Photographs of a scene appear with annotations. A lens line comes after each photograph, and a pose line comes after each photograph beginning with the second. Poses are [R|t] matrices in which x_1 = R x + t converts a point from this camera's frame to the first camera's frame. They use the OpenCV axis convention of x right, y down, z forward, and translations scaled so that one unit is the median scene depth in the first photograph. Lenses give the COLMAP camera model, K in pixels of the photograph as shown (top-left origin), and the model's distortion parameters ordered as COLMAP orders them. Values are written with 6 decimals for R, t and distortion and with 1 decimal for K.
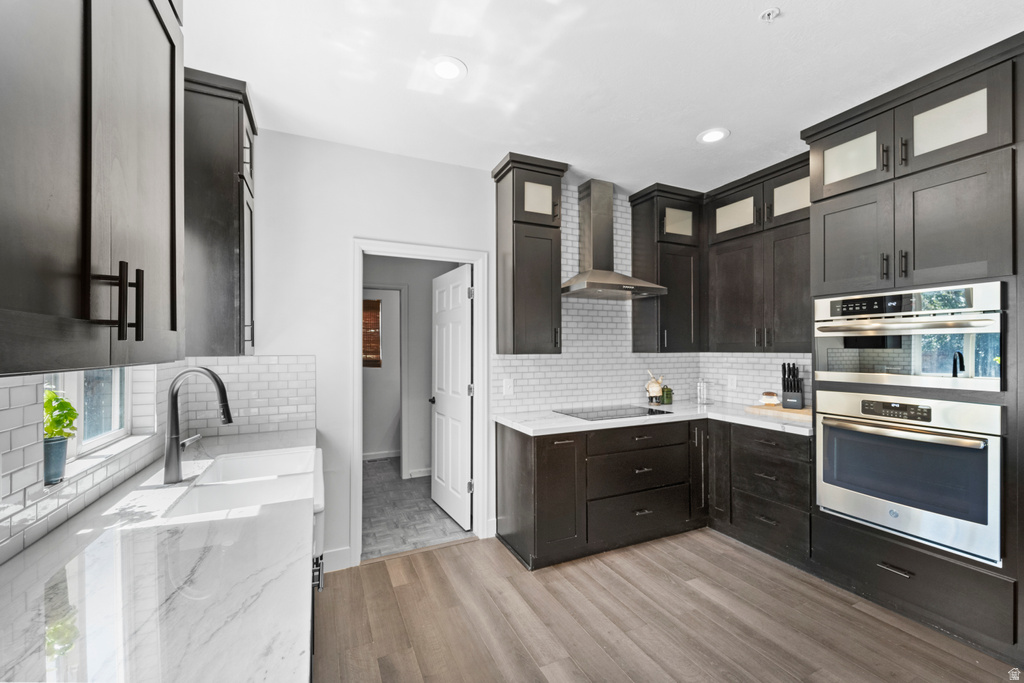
lens RADIAL K [[422.3, 0, 512.7], [0, 422.3, 345.8], [0, 0, 1]] dist [0.002661, -0.000572]
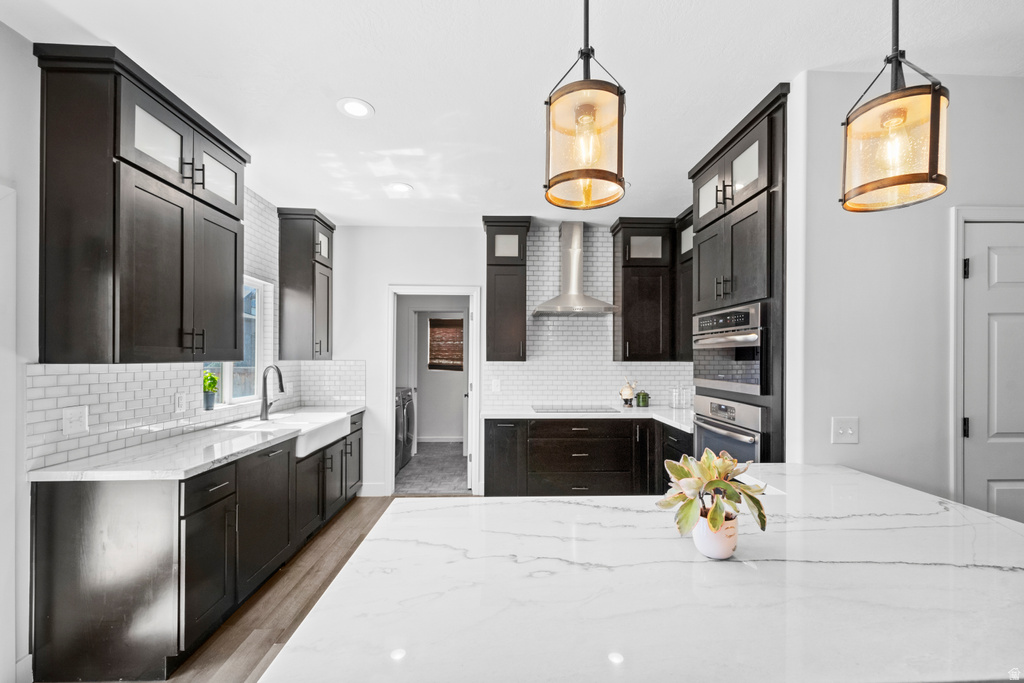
lens RADIAL K [[422.3, 0, 513.7], [0, 422.3, 349.7], [0, 0, 1]] dist [0.002661, -0.000572]
pose [[0.918231, -0.001111, -0.396044, 0.591370], [-0.003298, 0.999940, -0.010454, -0.003157], [0.396032, 0.010905, 0.918172, -0.219755]]
